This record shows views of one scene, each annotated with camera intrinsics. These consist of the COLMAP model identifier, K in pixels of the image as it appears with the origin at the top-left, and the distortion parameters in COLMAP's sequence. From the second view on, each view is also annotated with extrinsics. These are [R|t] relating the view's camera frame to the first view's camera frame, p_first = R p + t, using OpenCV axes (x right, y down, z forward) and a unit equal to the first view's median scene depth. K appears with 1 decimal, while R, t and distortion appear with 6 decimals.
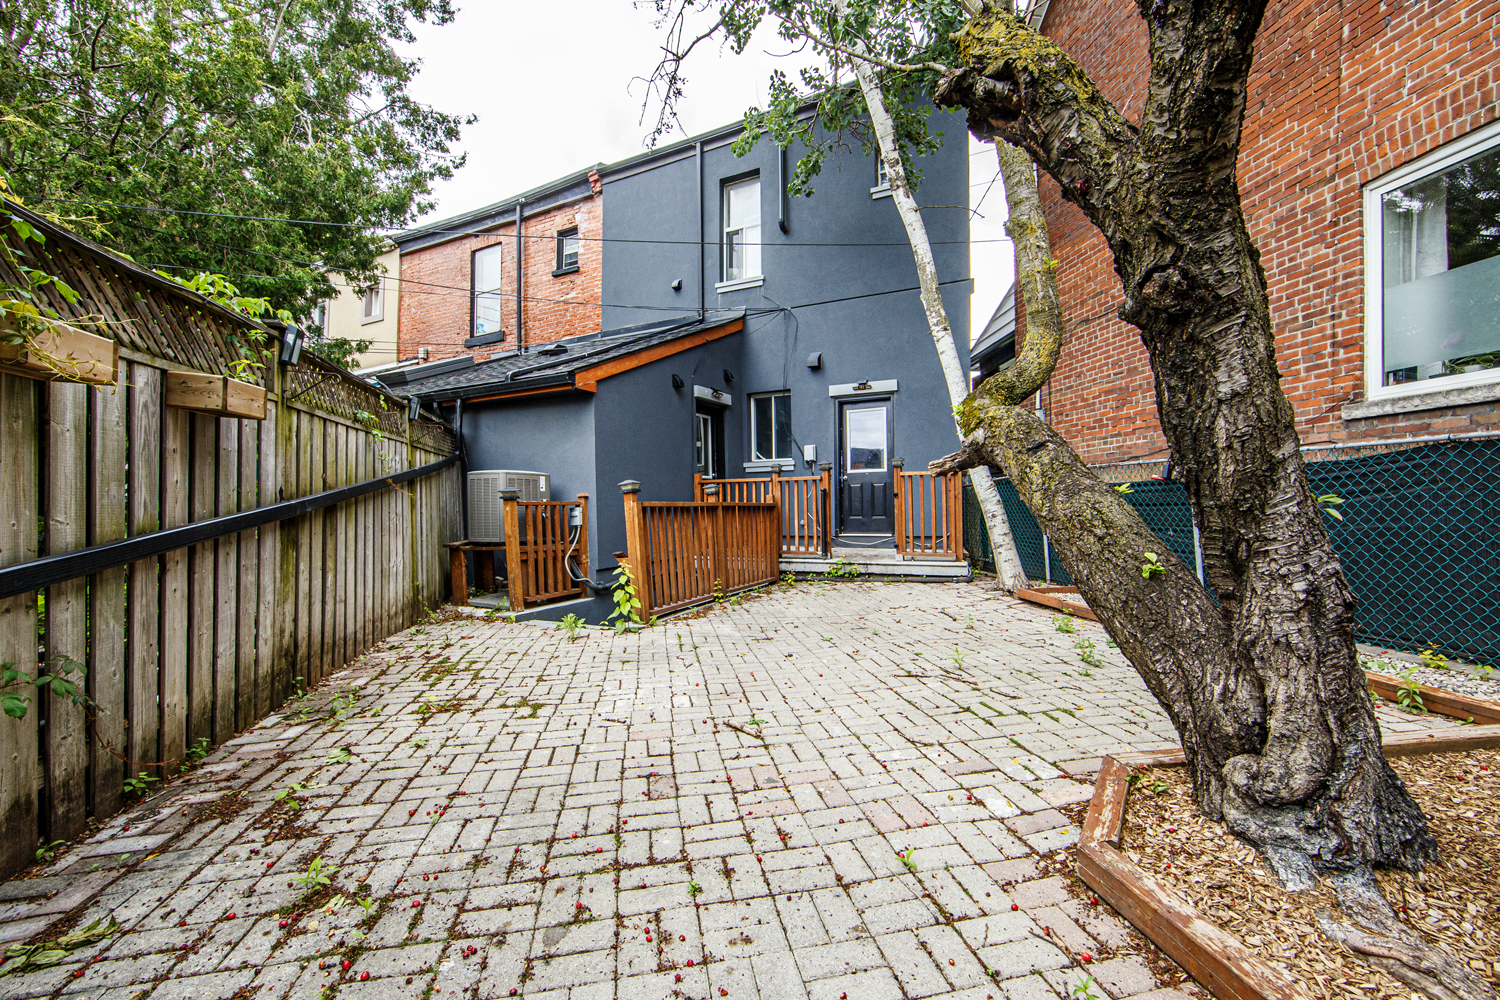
lens RADIAL K [[596.3, 0, 759.4], [0, 596.3, 500.6], [0, 0, 1]] dist [-0.007194, 0.000185]
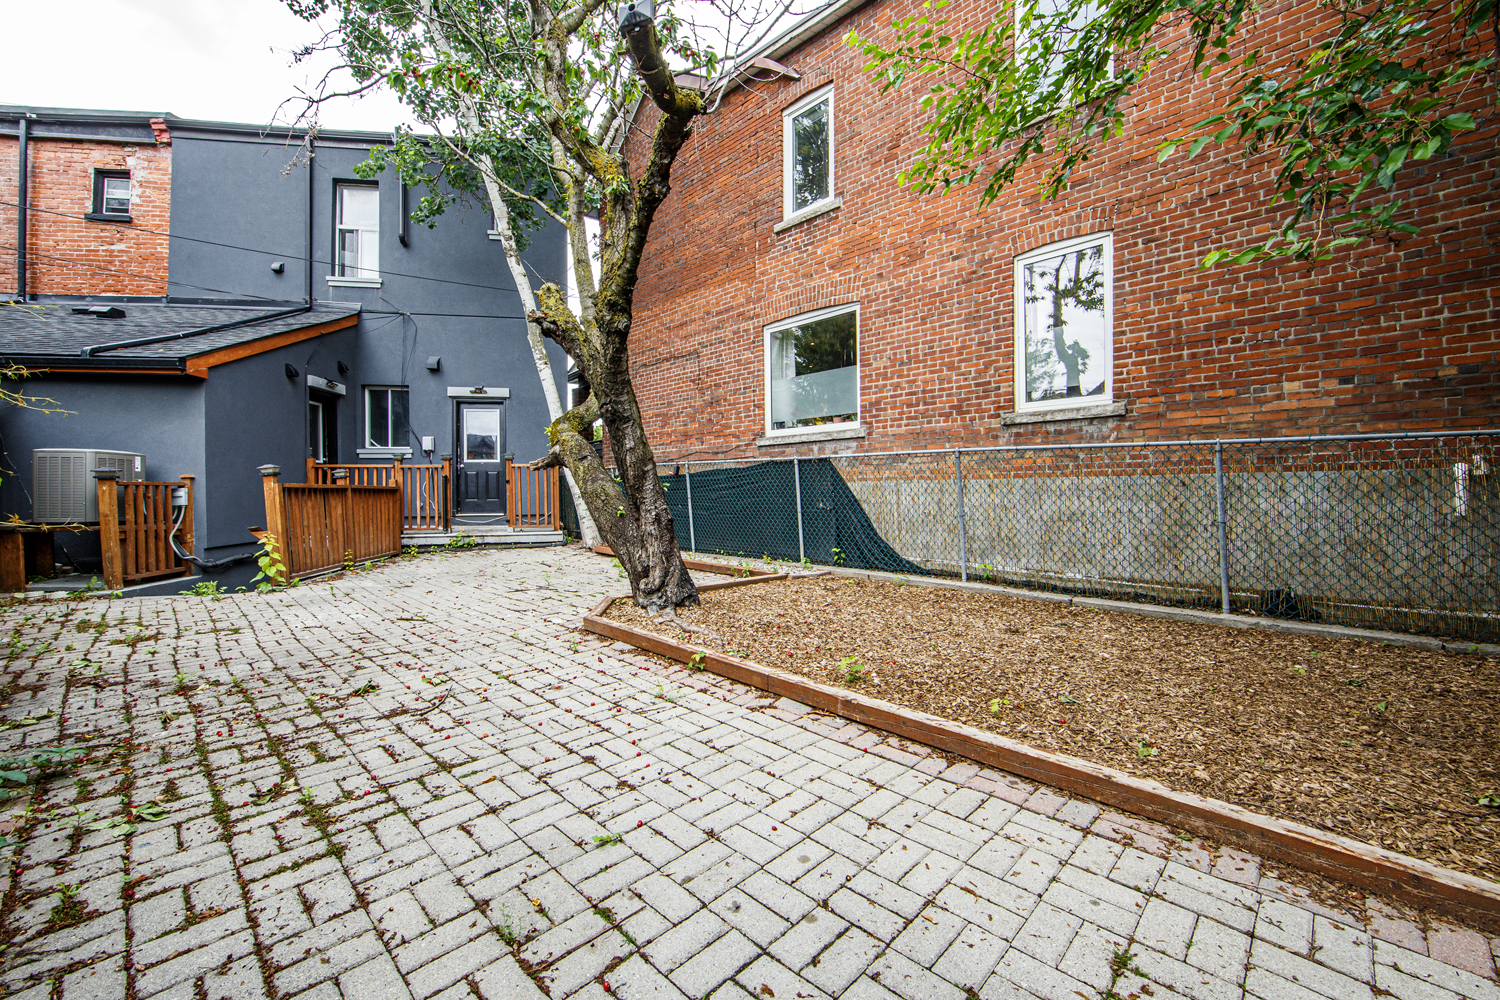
lens RADIAL K [[596.3, 0, 759.4], [0, 596.3, 500.6], [0, 0, 1]] dist [-0.007194, 0.000185]
pose [[0.809796, -0.001211, 0.586710, -0.086289], [-0.010205, 0.999818, 0.016148, 0.005549], [-0.586622, -0.019064, 0.809636, -0.363601]]
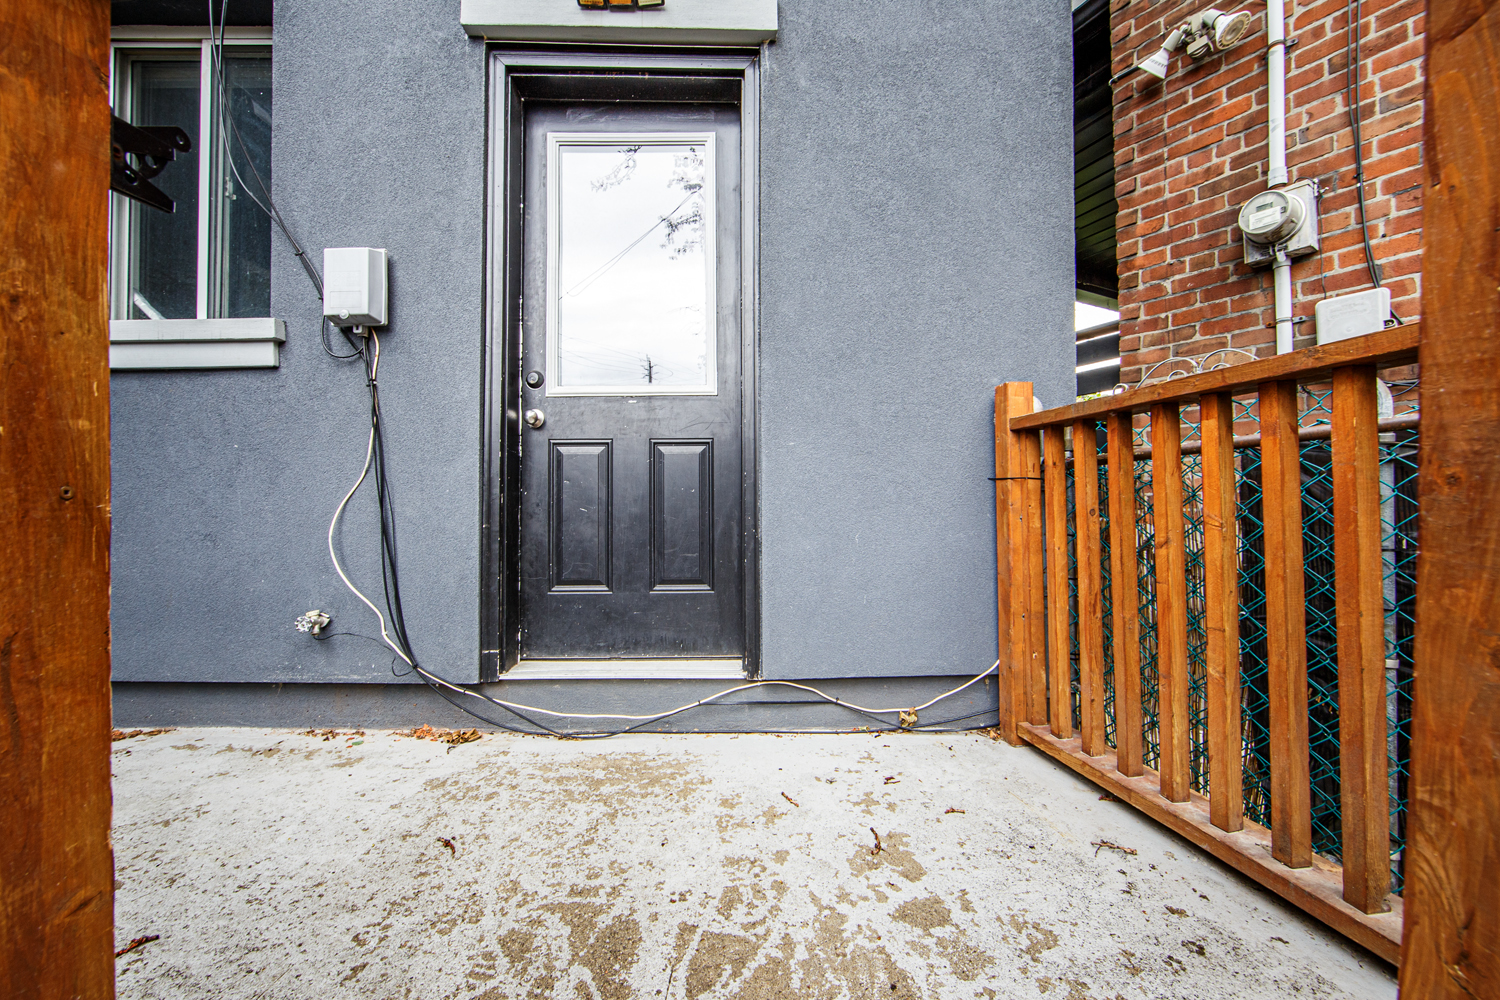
lens RADIAL K [[596.3, 0, 759.4], [0, 596.3, 500.6], [0, 0, 1]] dist [-0.007194, 0.000185]
pose [[0.915477, 0.014879, 0.402095, 0.160065], [-0.011861, 0.999880, -0.009992, -0.005875], [-0.402195, 0.004378, 0.915544, 0.929584]]
